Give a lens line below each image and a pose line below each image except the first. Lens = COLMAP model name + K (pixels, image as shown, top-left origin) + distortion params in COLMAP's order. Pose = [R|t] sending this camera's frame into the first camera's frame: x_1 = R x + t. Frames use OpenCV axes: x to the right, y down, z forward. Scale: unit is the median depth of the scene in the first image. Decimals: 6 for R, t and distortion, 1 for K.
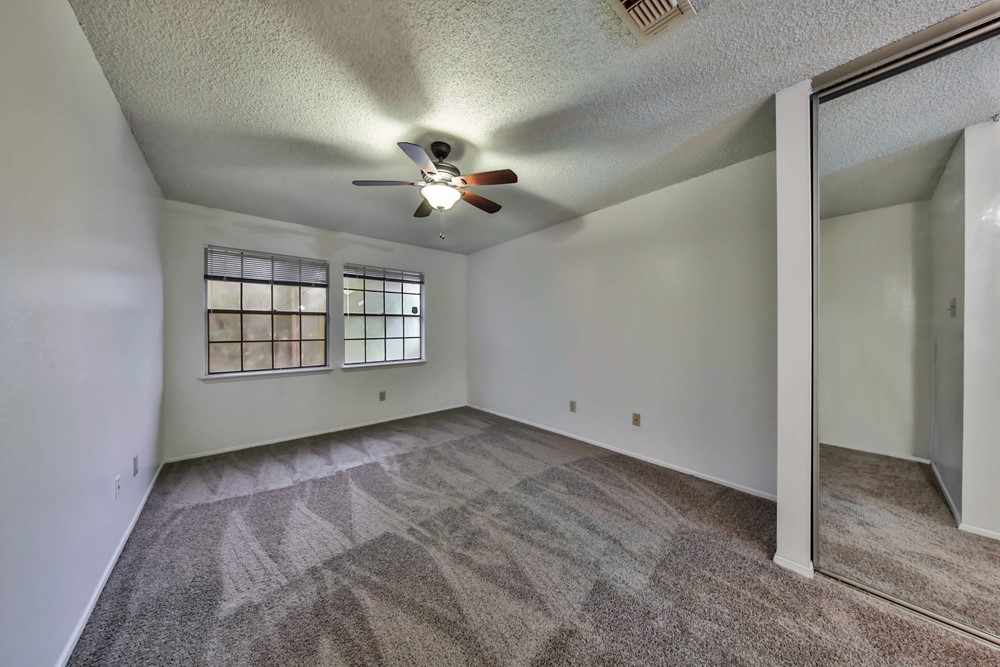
lens RADIAL K [[313.4, 0, 504.8], [0, 313.4, 334.5], [0, 0, 1]] dist [0.001958, -0.000860]
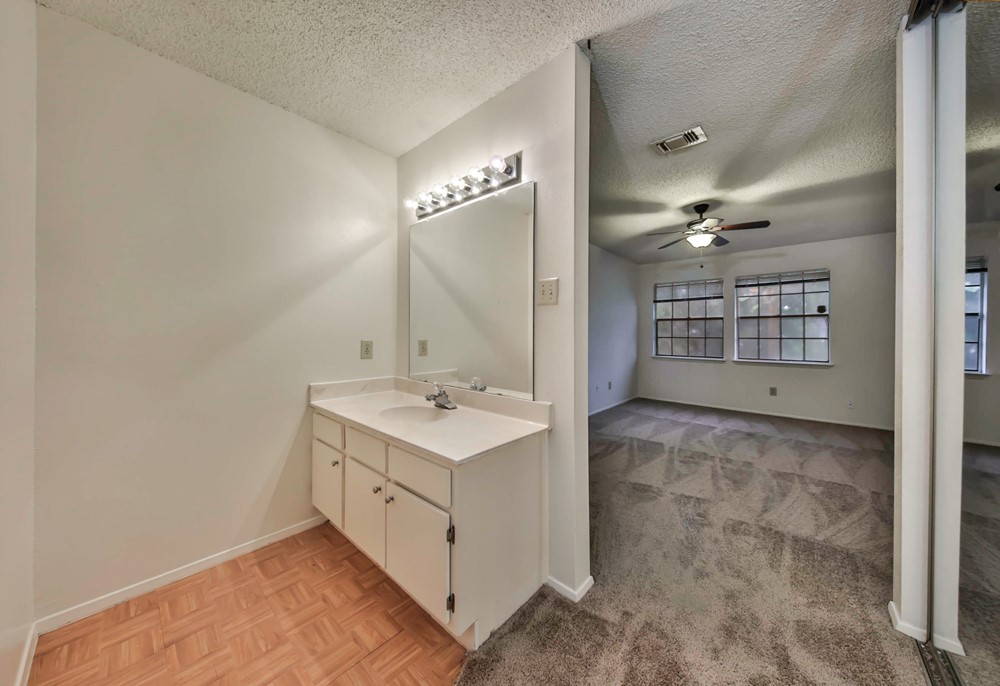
lens RADIAL K [[321.3, 0, 500.3], [0, 321.3, 334.8], [0, 0, 1]] dist [0.000144, 0.000005]
pose [[0.082680, 0.007675, -0.996547, 0.834092], [-0.020419, 0.999773, 0.006005, 0.016512], [0.996367, 0.019852, 0.082818, -0.047484]]
